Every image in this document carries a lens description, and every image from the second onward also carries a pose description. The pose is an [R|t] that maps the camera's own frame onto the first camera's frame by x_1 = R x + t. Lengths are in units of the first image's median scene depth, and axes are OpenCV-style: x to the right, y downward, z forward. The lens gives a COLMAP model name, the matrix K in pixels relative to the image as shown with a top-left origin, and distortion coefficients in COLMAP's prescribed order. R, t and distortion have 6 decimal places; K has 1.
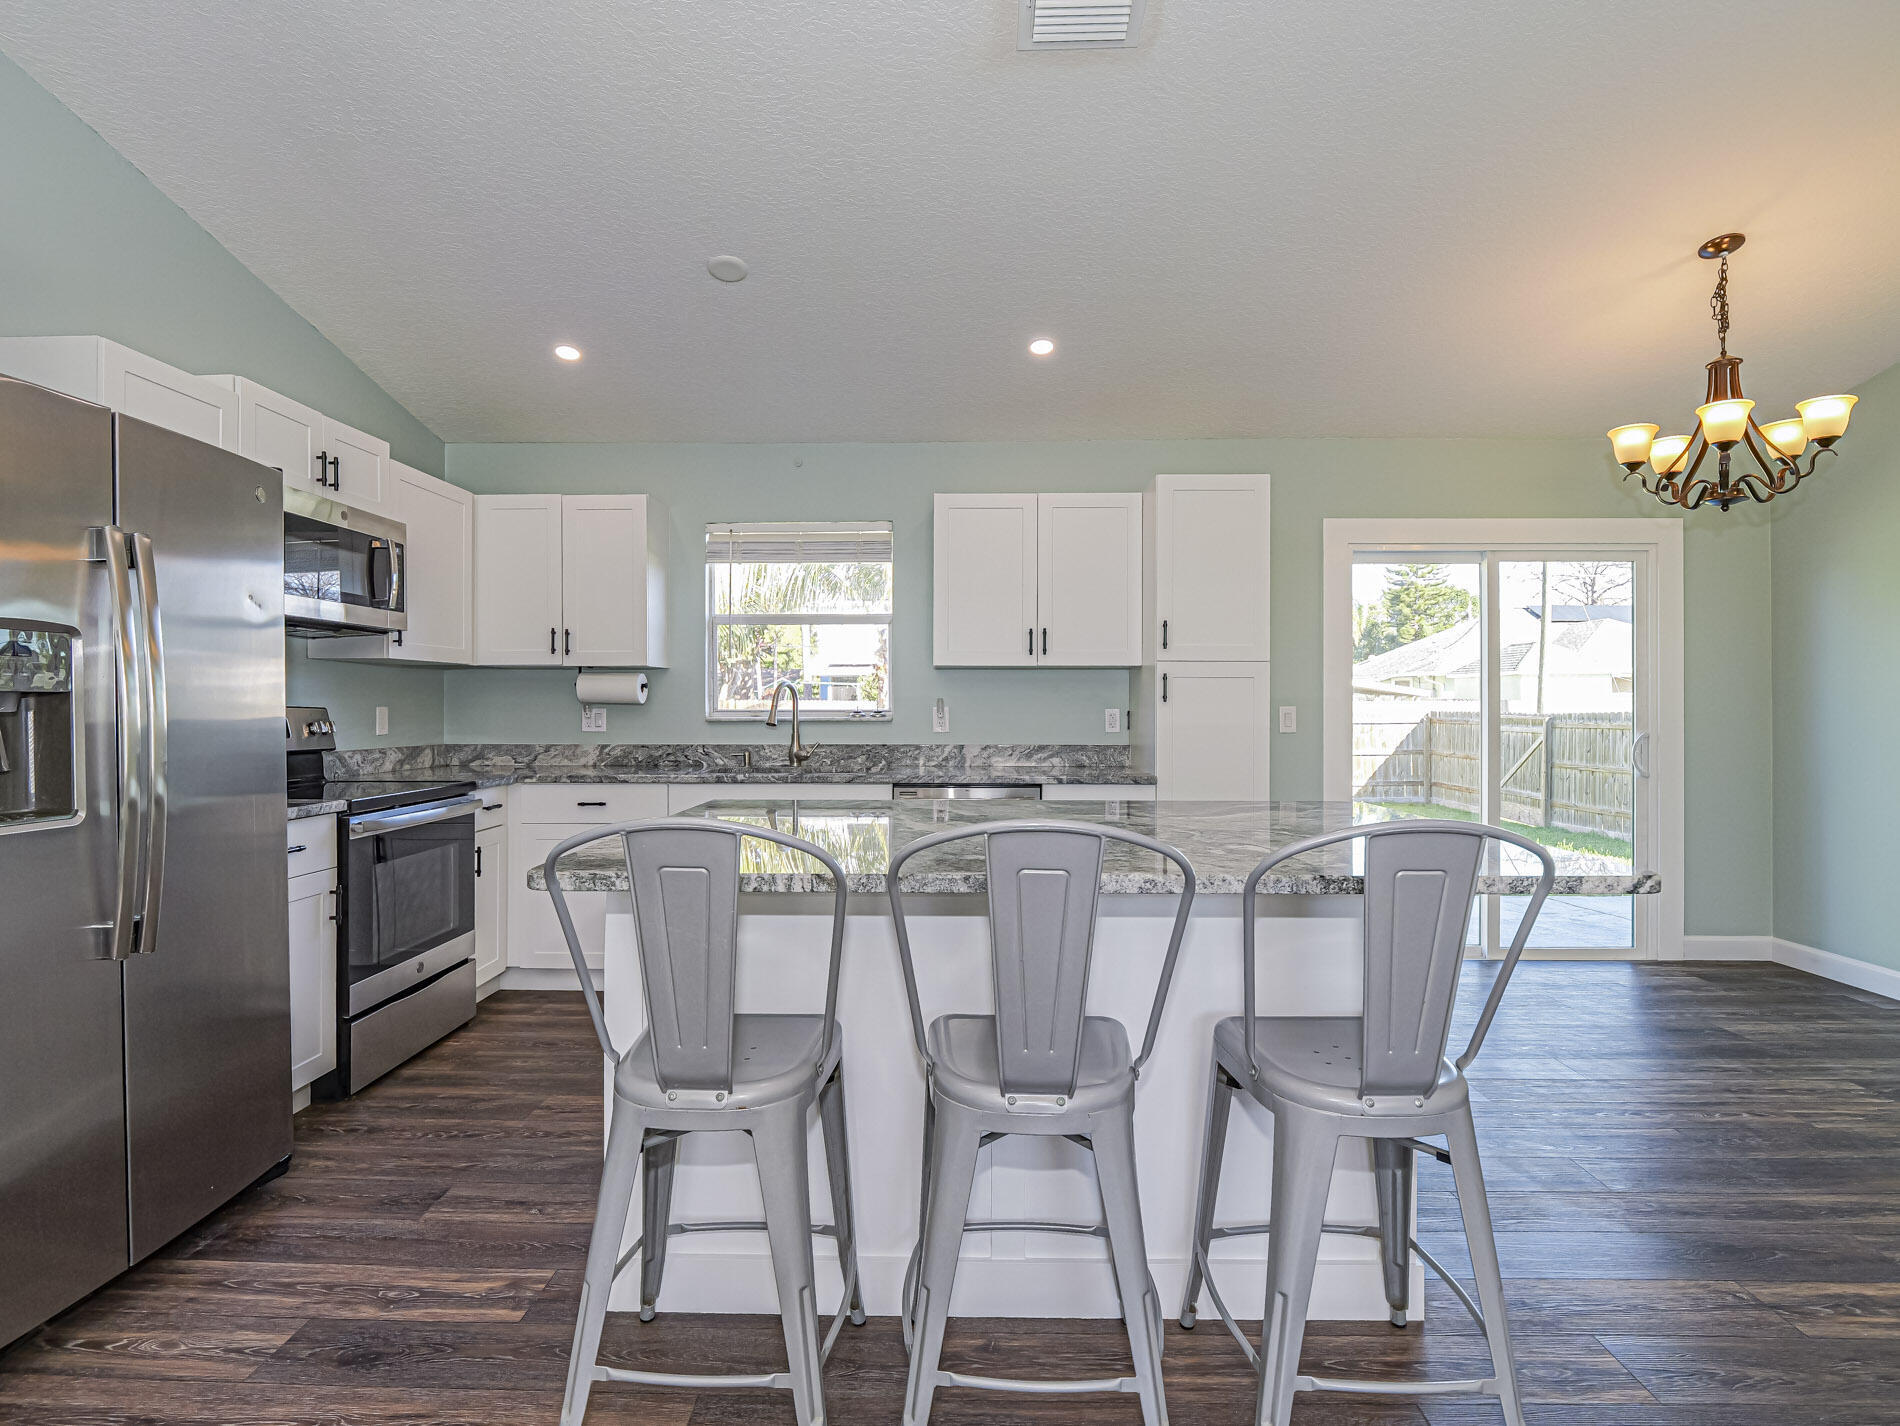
lens RADIAL K [[908.0, 0, 950.0], [0, 908.0, 713.0], [0, 0, 1]] dist [-0.011720, -0.001797]
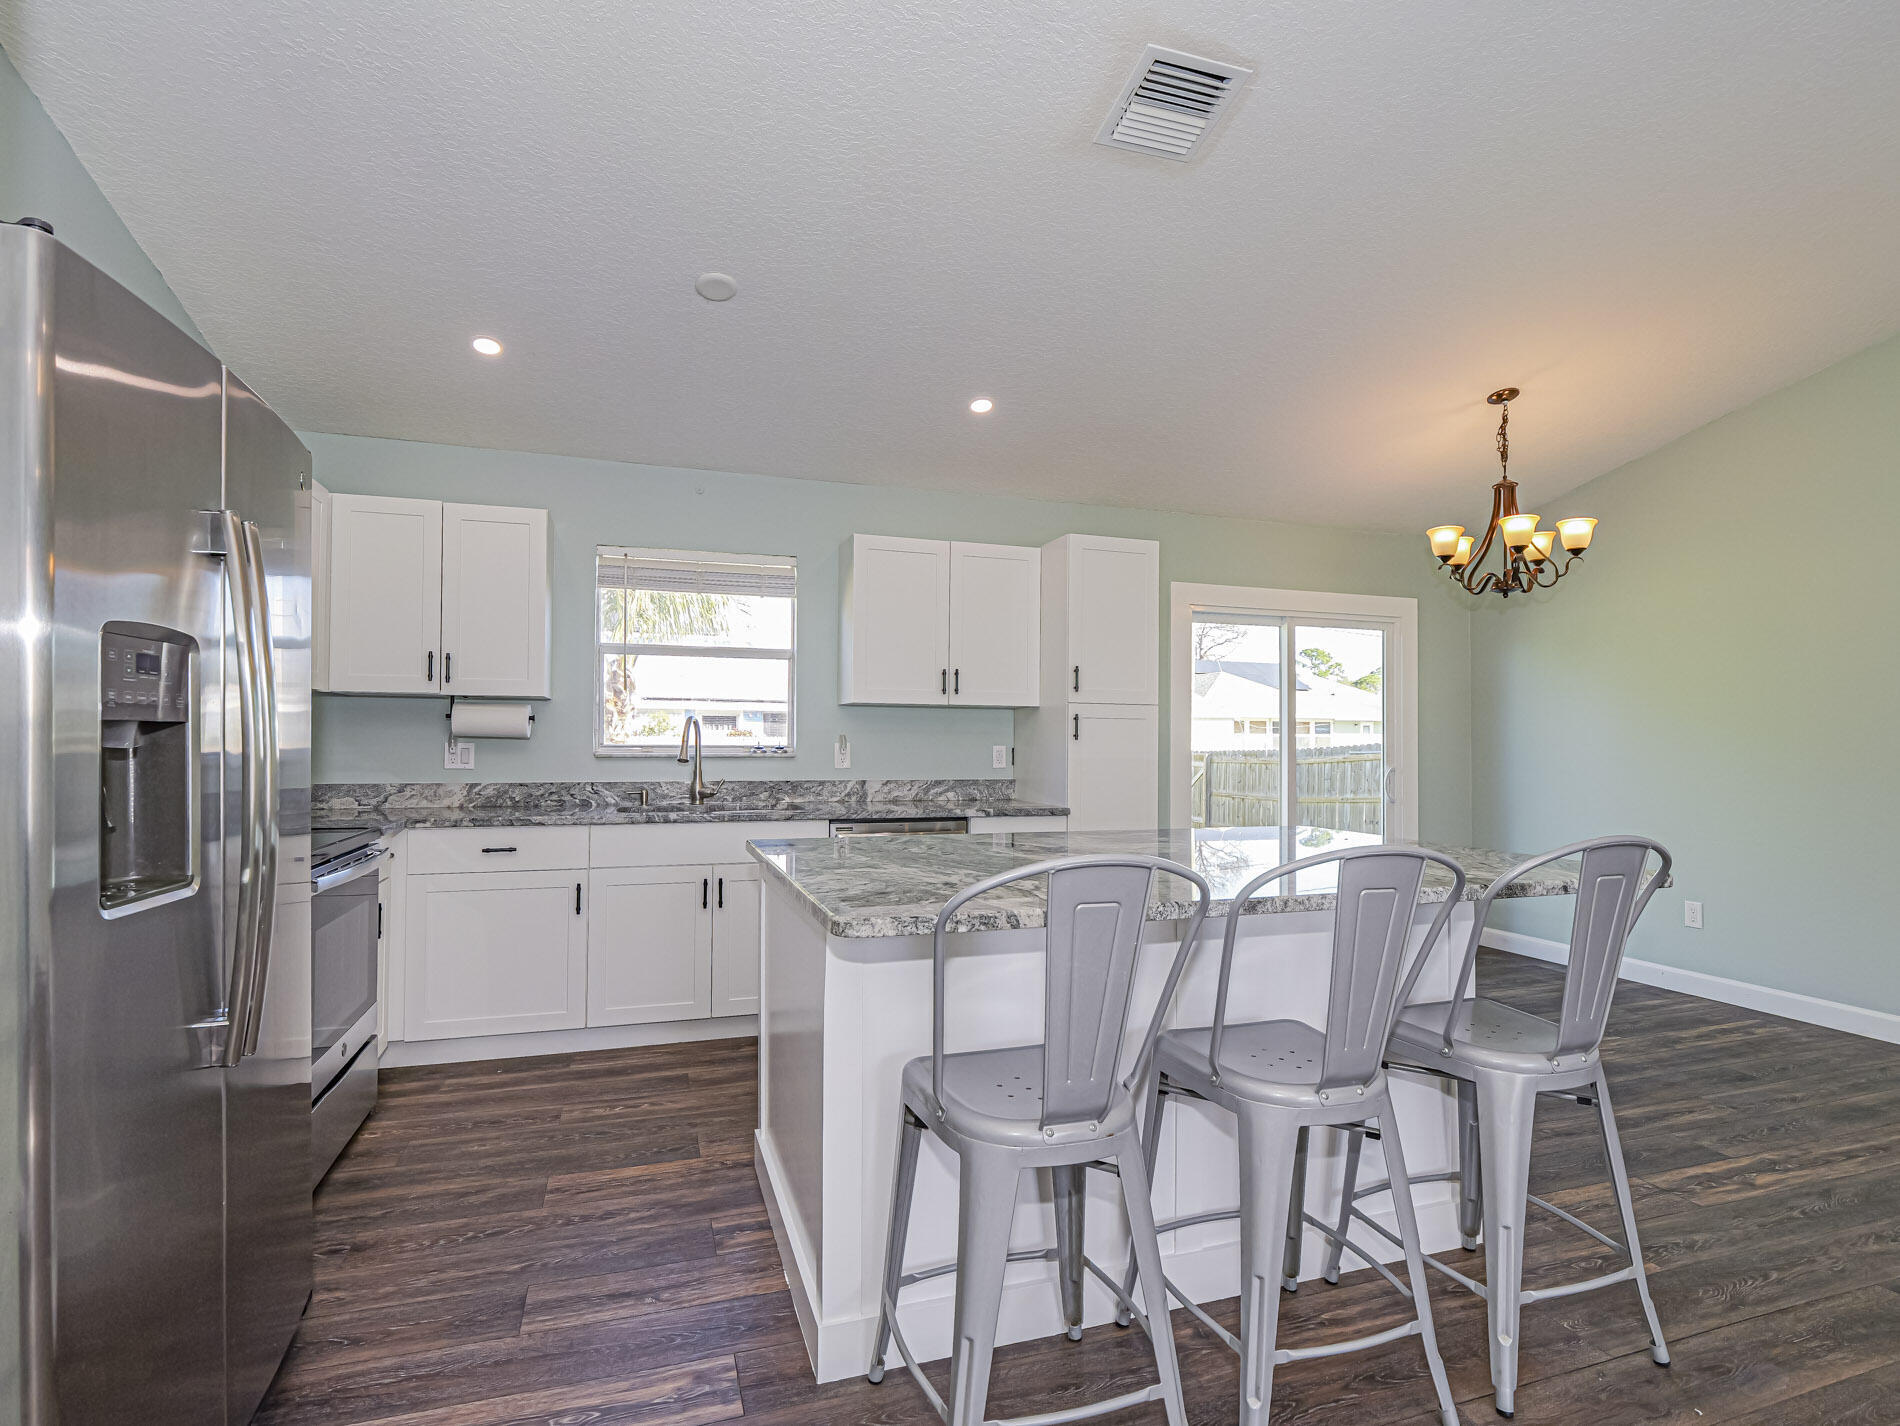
lens RADIAL K [[886.3, 0, 922.1], [0, 886.3, 735.4], [0, 0, 1]] dist [-0.012850, 0.000369]
pose [[0.949547, 0.008401, 0.313512, -0.255938], [-0.003949, 0.999882, -0.014833, -0.001230], [-0.313600, 0.012846, 0.949468, 0.035988]]
